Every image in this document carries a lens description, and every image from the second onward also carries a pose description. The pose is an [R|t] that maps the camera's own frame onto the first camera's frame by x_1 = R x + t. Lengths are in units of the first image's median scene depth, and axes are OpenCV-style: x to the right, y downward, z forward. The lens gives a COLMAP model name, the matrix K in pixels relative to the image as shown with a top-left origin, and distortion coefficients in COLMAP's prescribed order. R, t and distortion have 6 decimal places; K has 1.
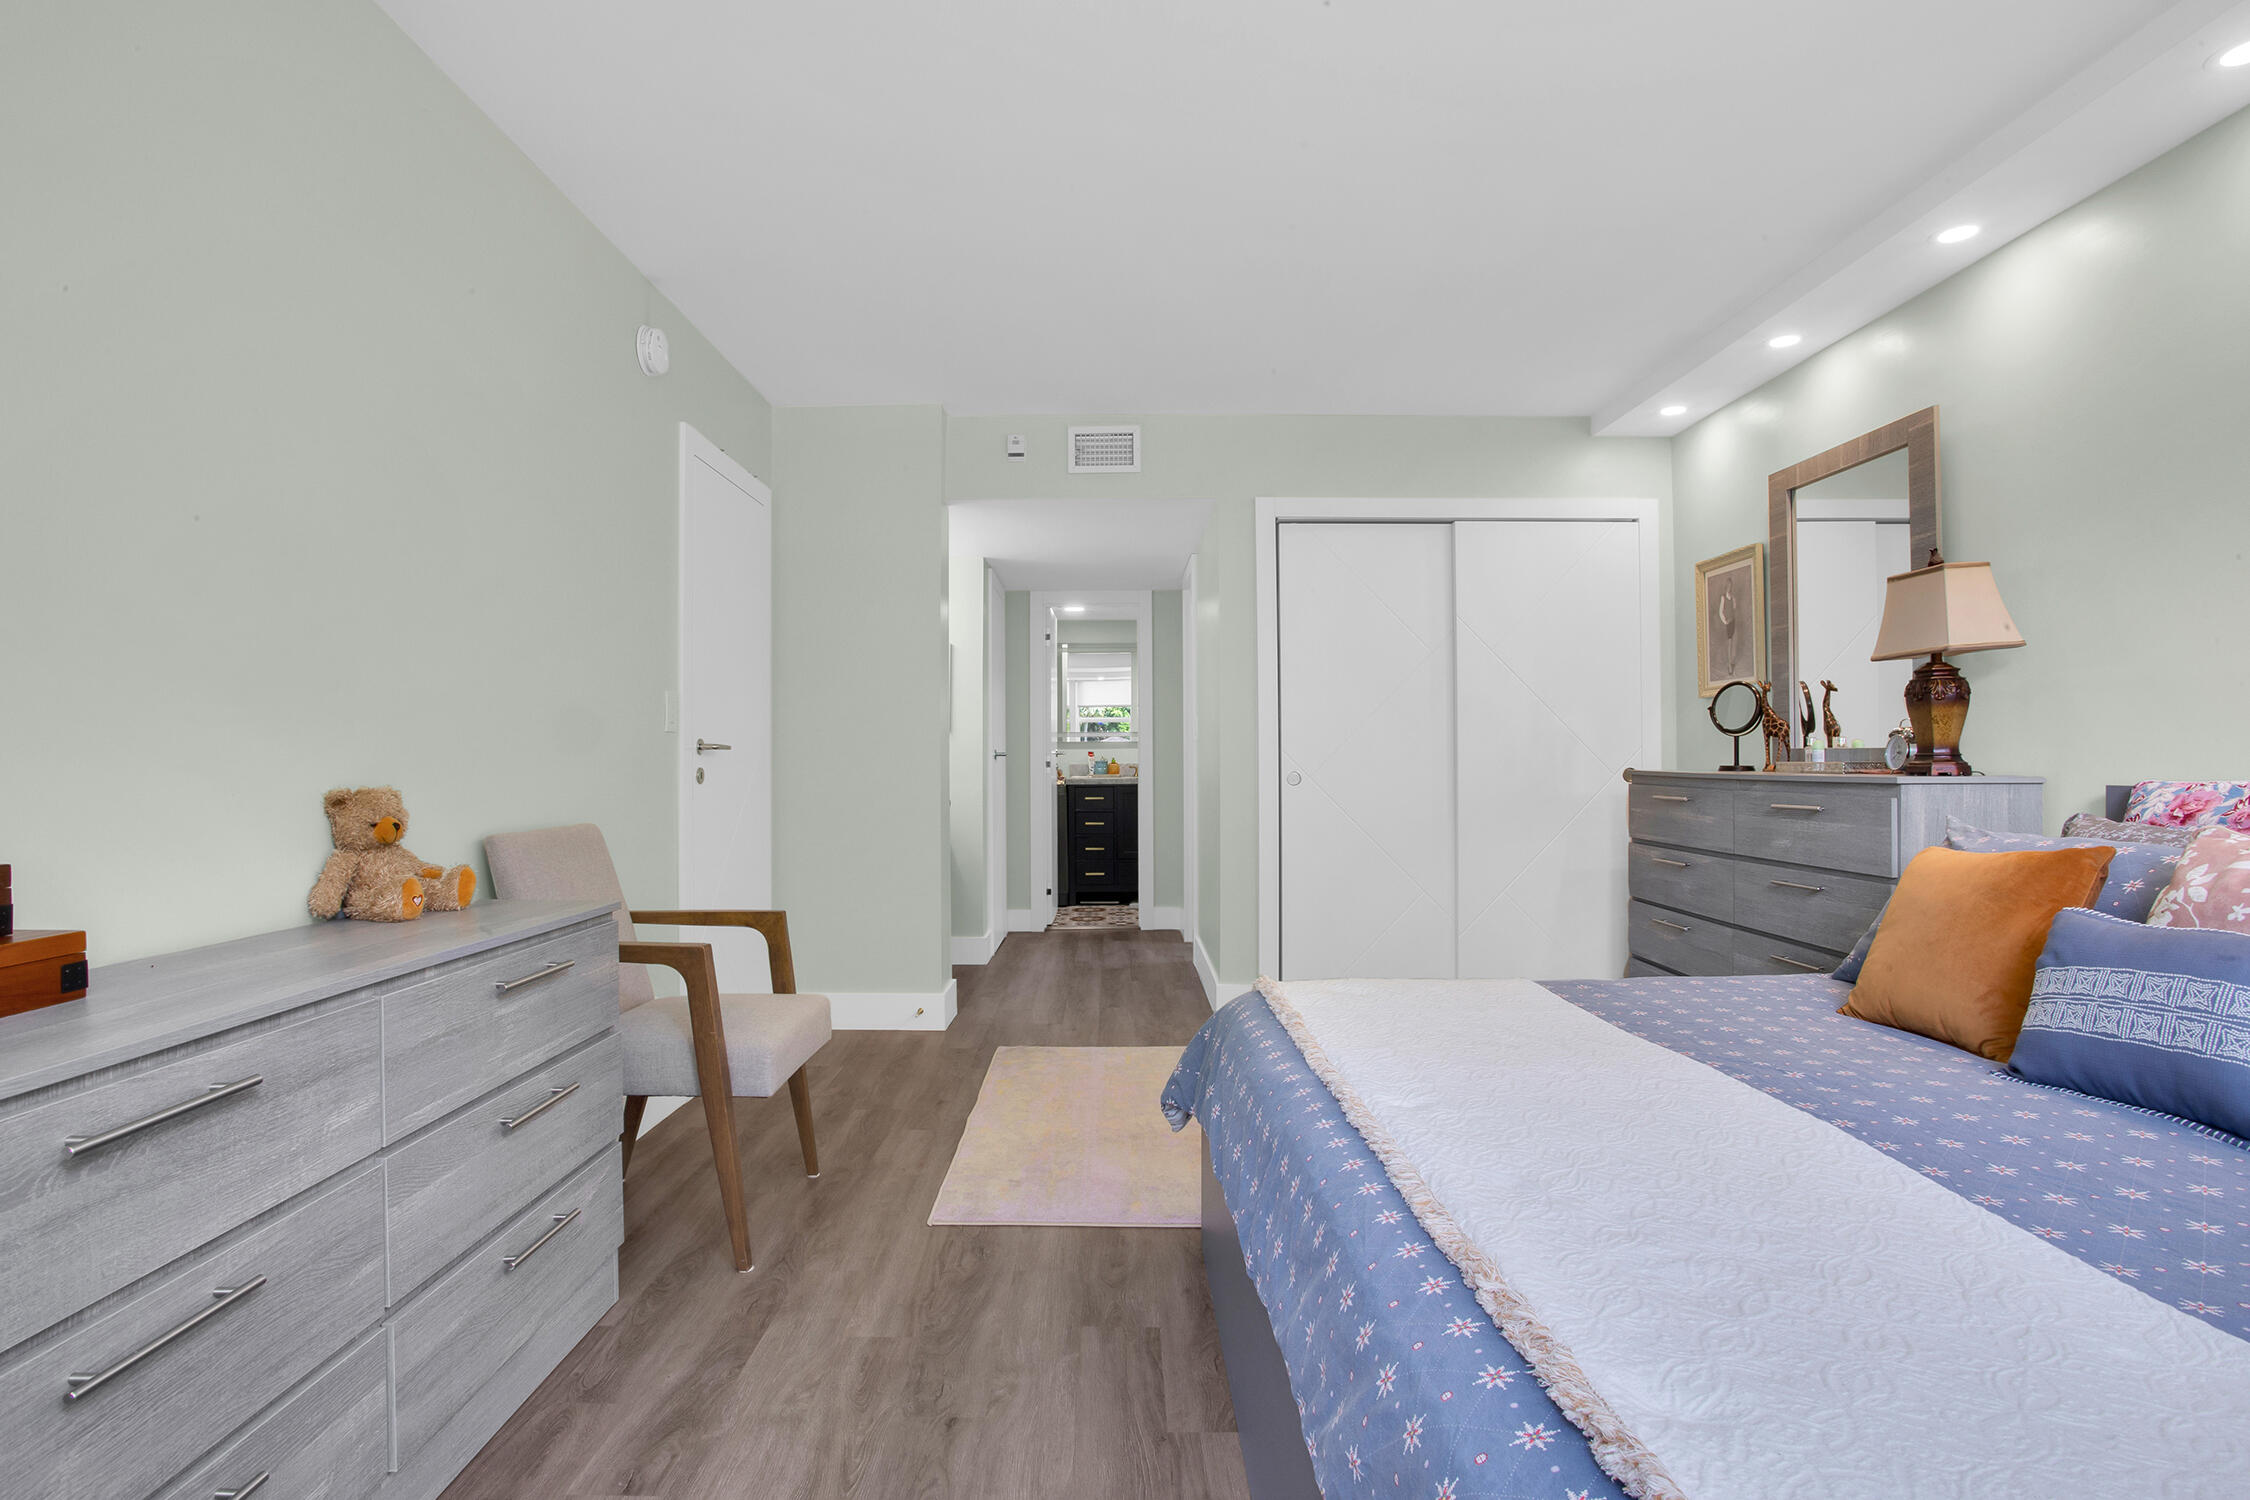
lens RADIAL K [[1139.7, 0, 1120.1], [0, 1139.7, 751.9], [0, 0, 1]] dist [-0.050876, 0.015707]
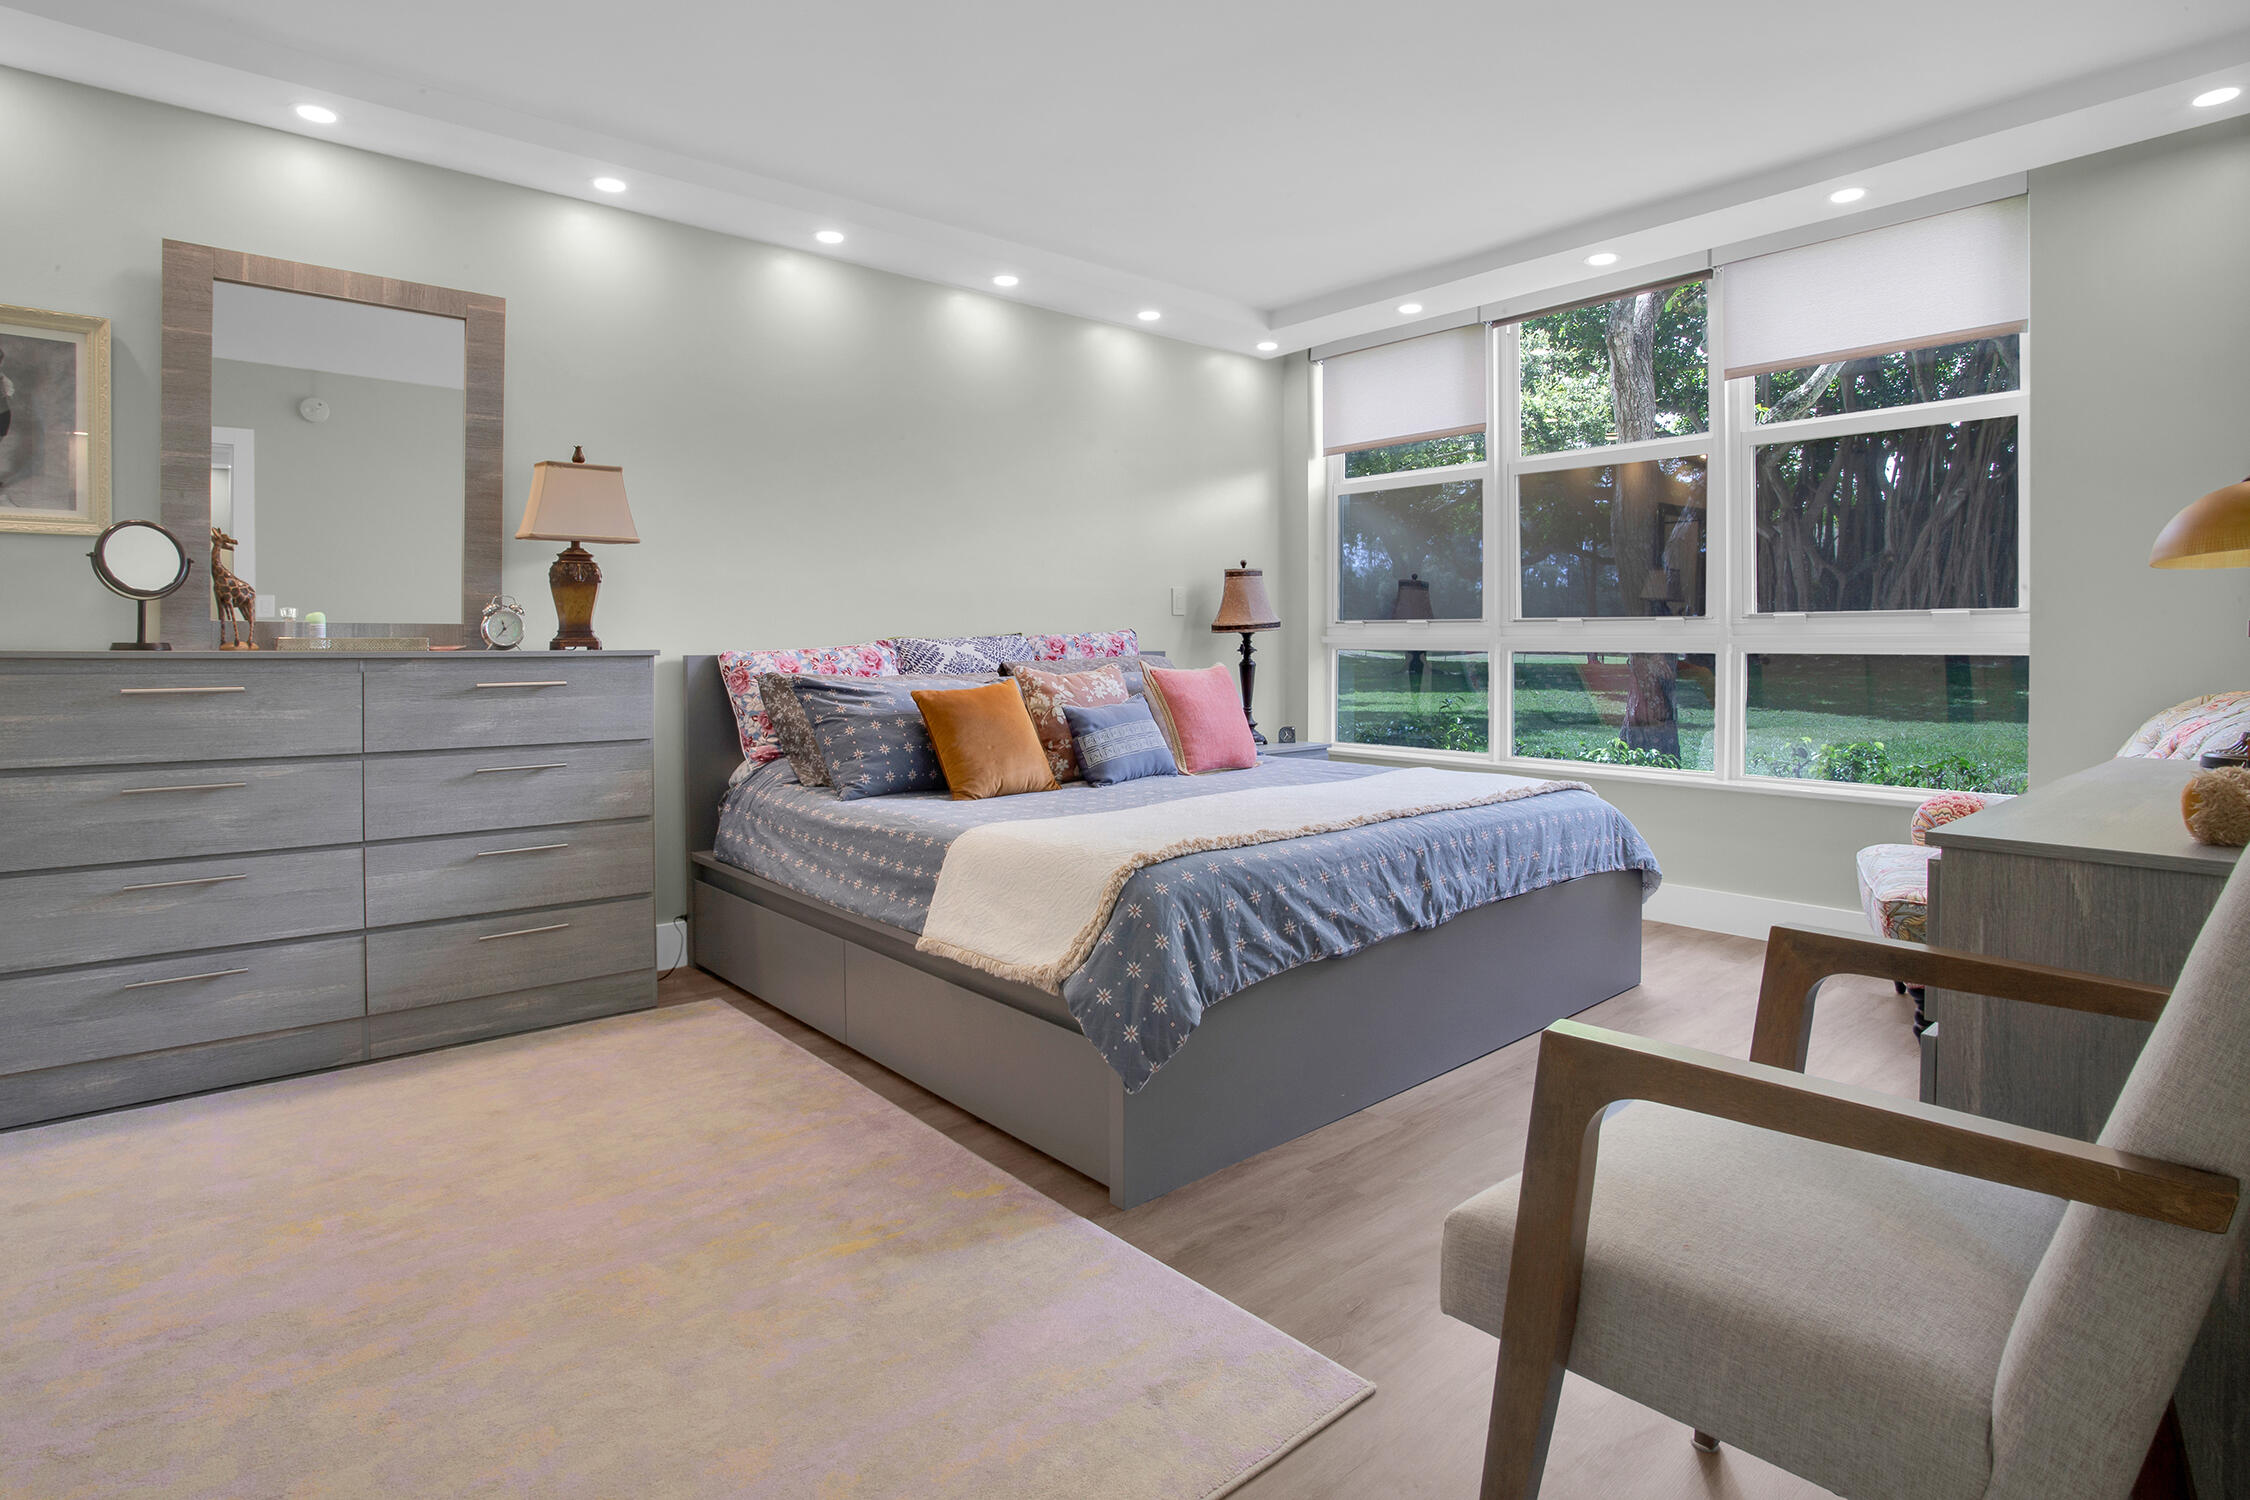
lens RADIAL K [[1139.7, 0, 1104.6], [0, 1139.7, 639.3], [0, 0, 1]] dist [-0.050876, 0.015707]
pose [[-0.648326, 0.005116, 0.761346, -0.434992], [-0.002550, 0.999957, -0.008890, 0.018100], [-0.761359, -0.007705, -0.648285, 1.231374]]
